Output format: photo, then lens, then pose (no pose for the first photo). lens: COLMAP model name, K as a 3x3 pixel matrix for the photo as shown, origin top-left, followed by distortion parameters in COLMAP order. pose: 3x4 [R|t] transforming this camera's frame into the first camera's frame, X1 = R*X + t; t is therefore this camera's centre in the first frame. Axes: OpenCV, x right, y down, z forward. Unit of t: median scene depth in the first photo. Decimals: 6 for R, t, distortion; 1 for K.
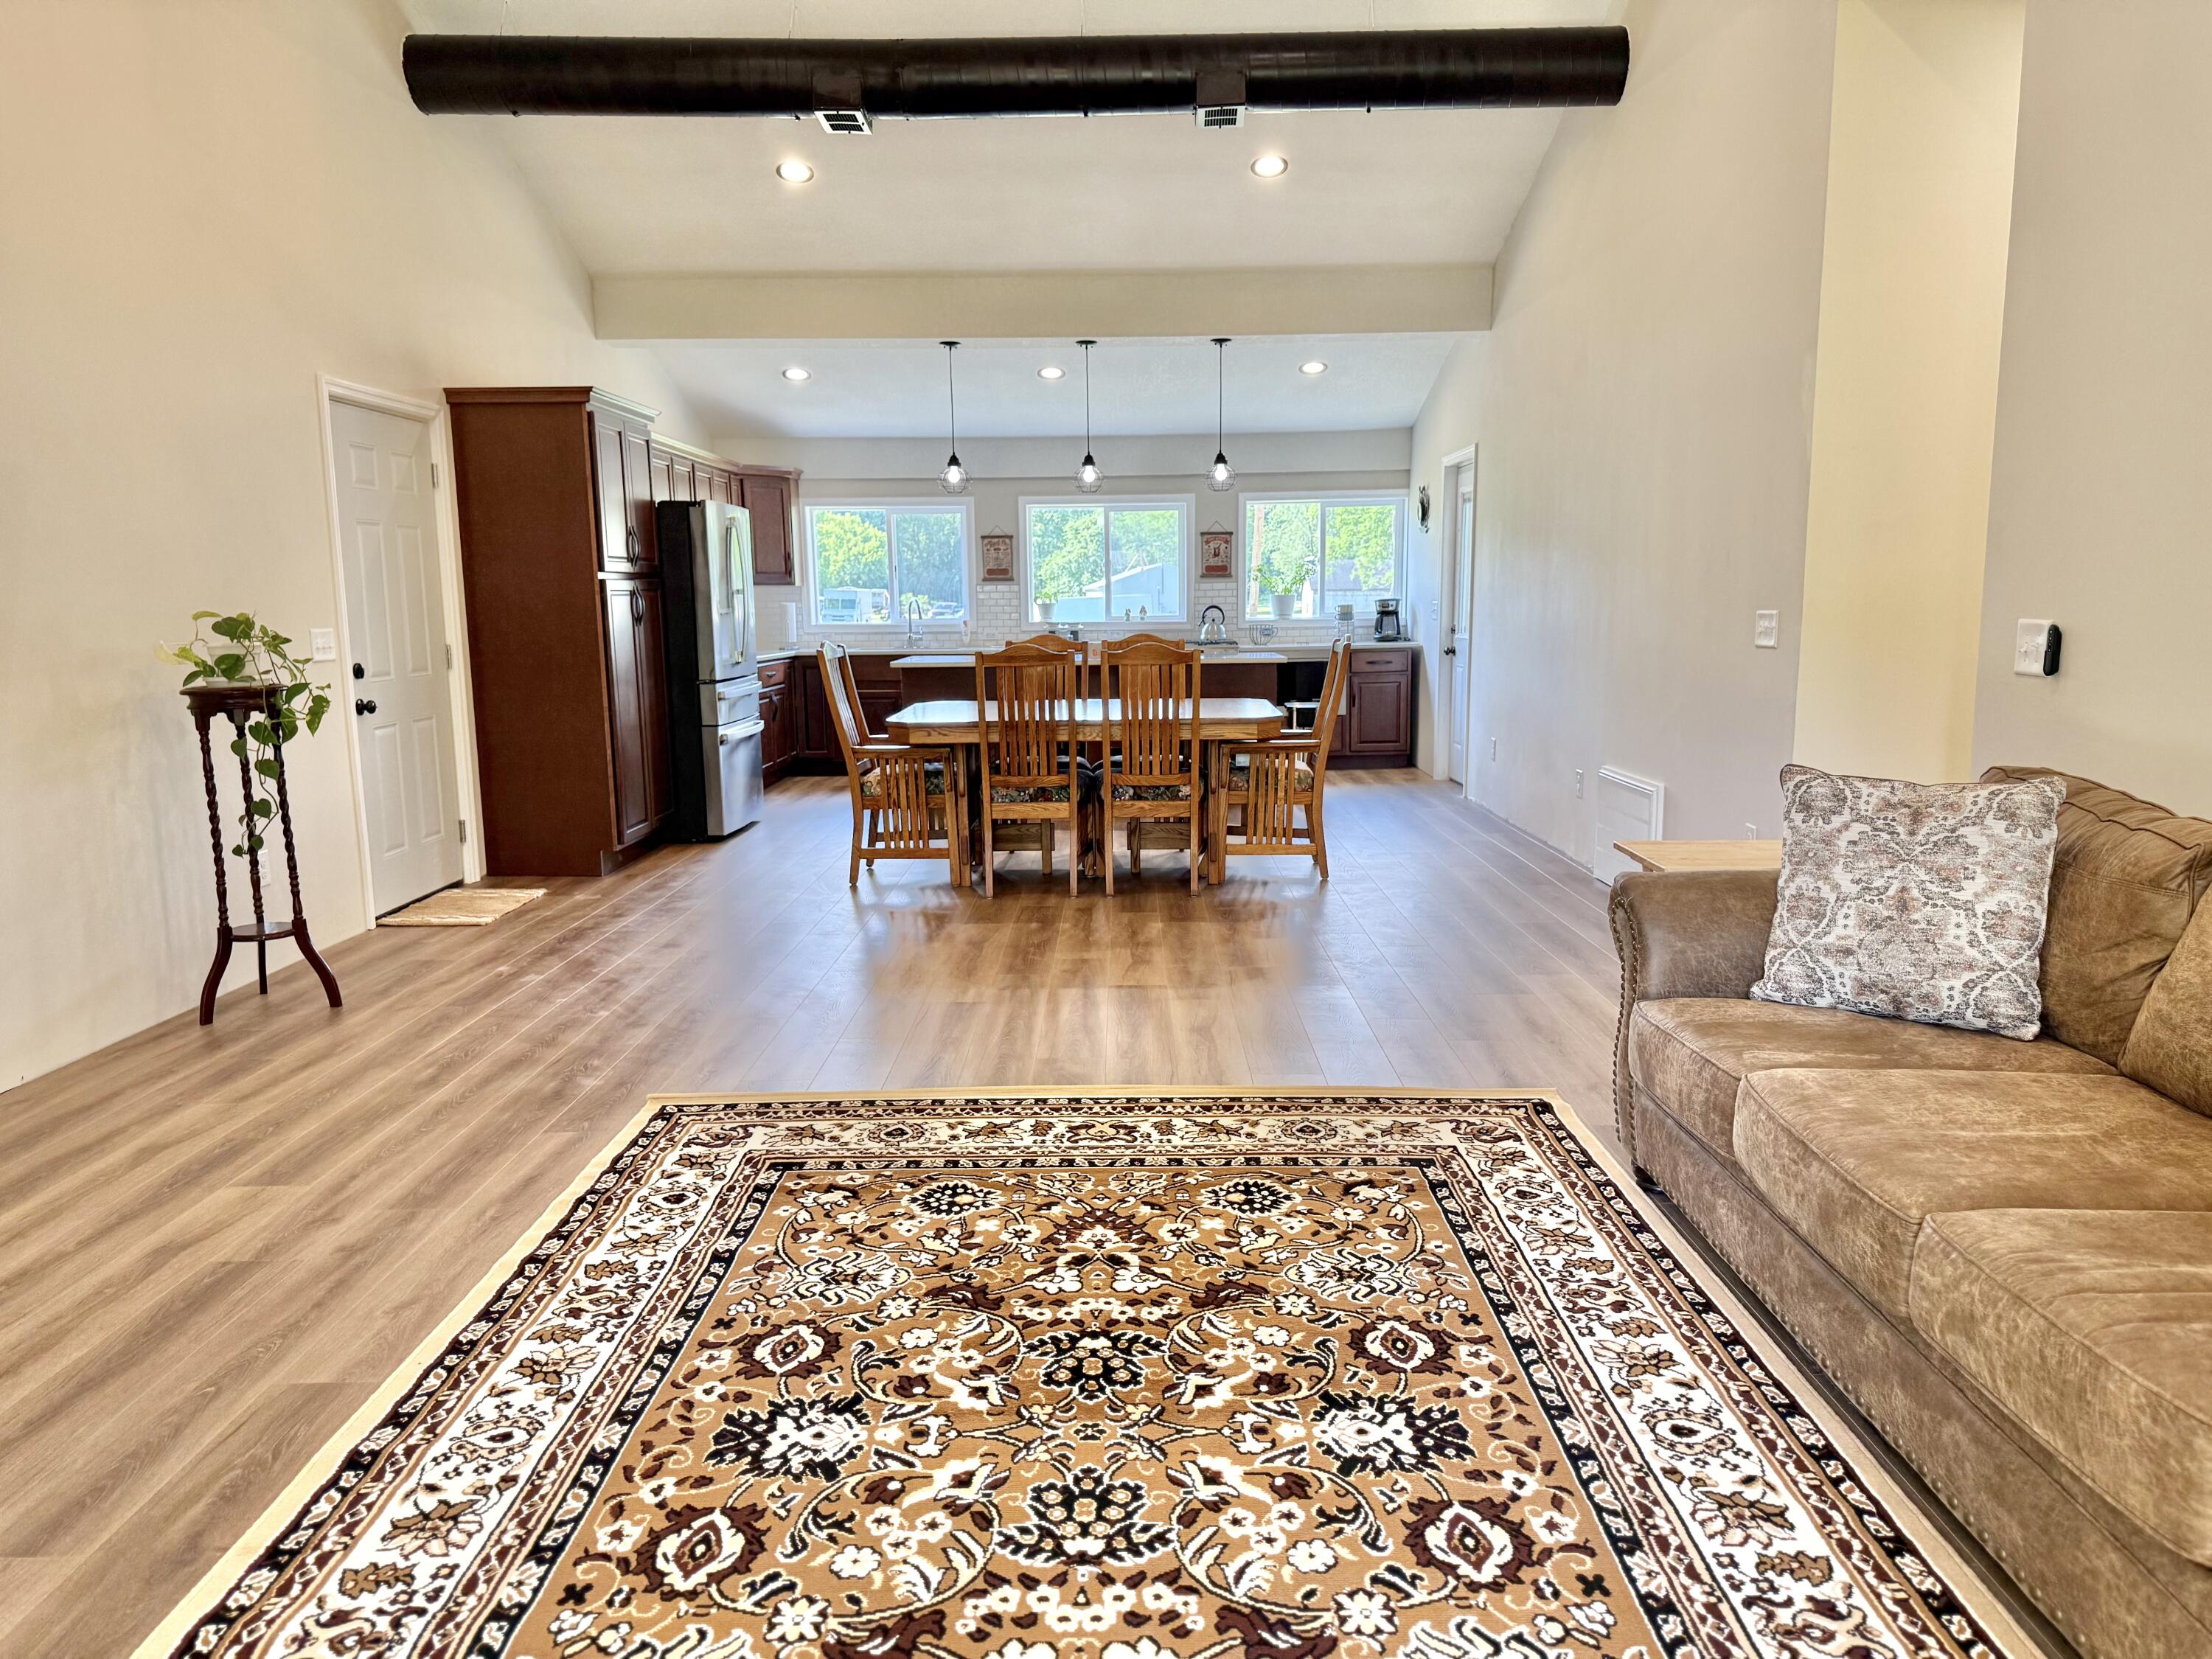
lens RADIAL K [[1539.8, 0, 1139.7], [0, 1539.8, 848.8], [0, 0, 1]] dist [0.072447, -0.034854]
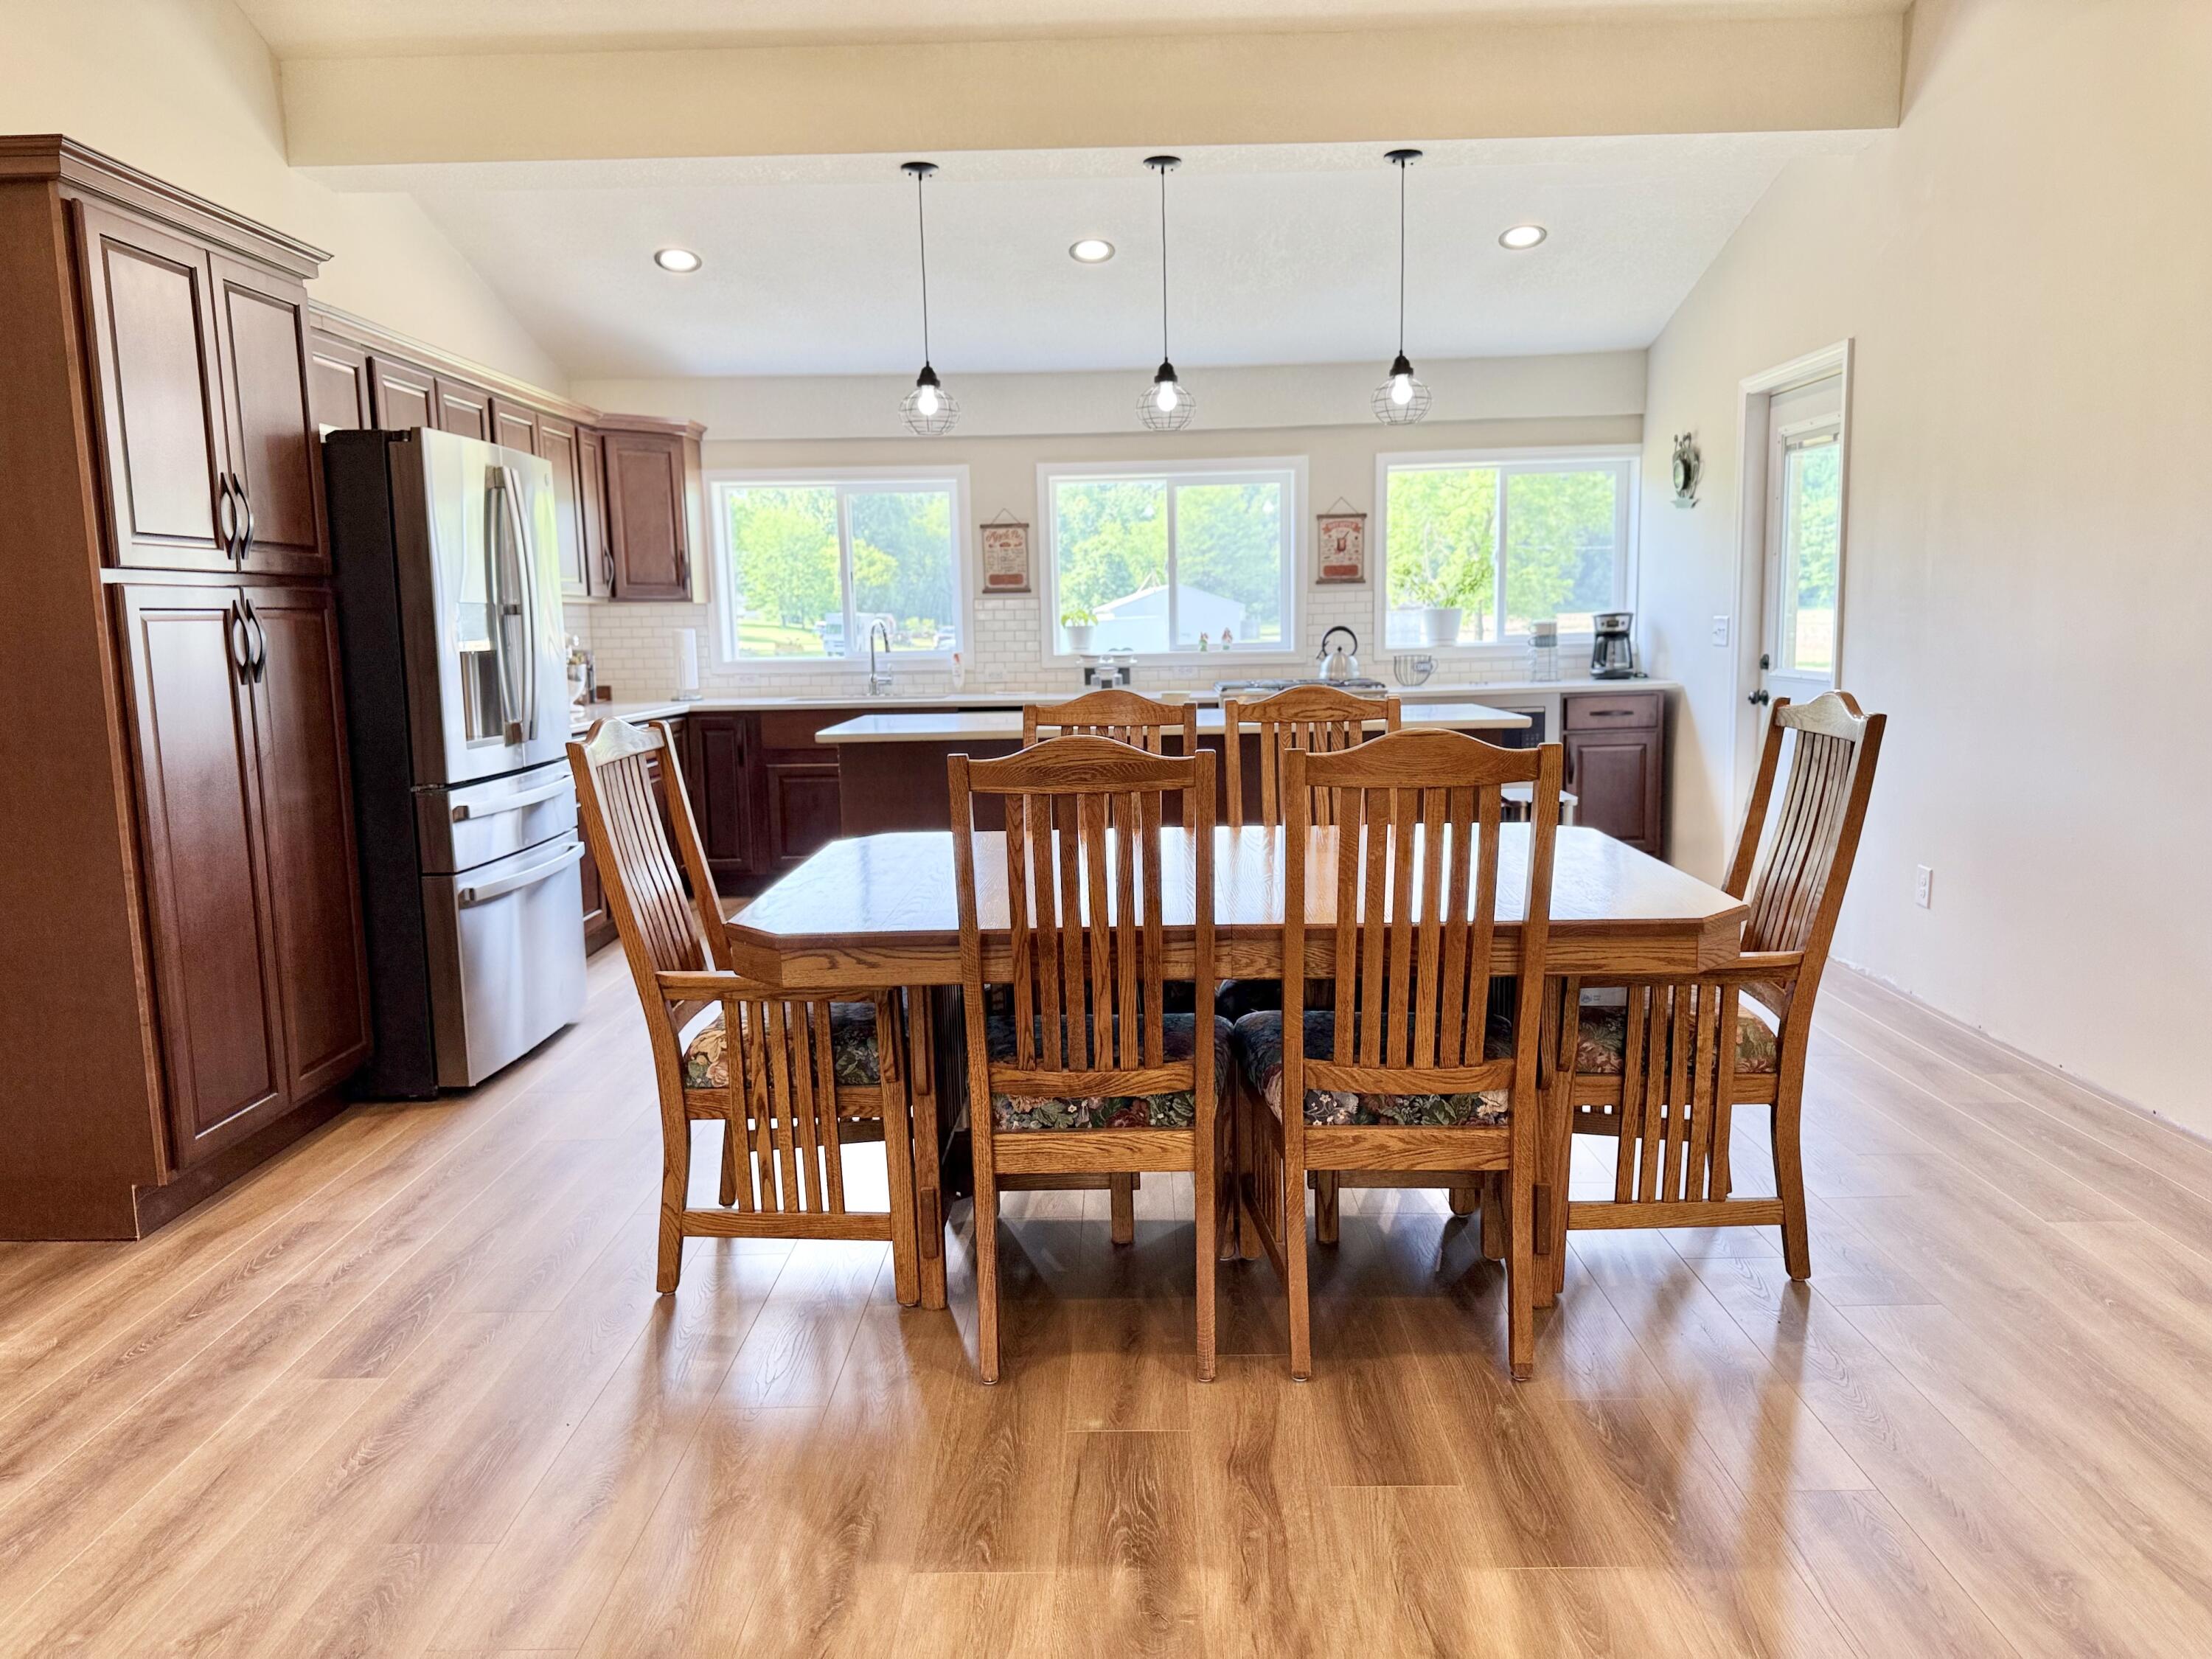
lens RADIAL K [[1539.8, 0, 1117.6], [0, 1539.8, 816.1], [0, 0, 1]] dist [0.072447, -0.034854]
pose [[0.999775, -0.008191, -0.019557, -0.081713], [0.007511, 0.999372, -0.034618, -0.139710], [0.019828, 0.034464, 0.999209, 0.876164]]
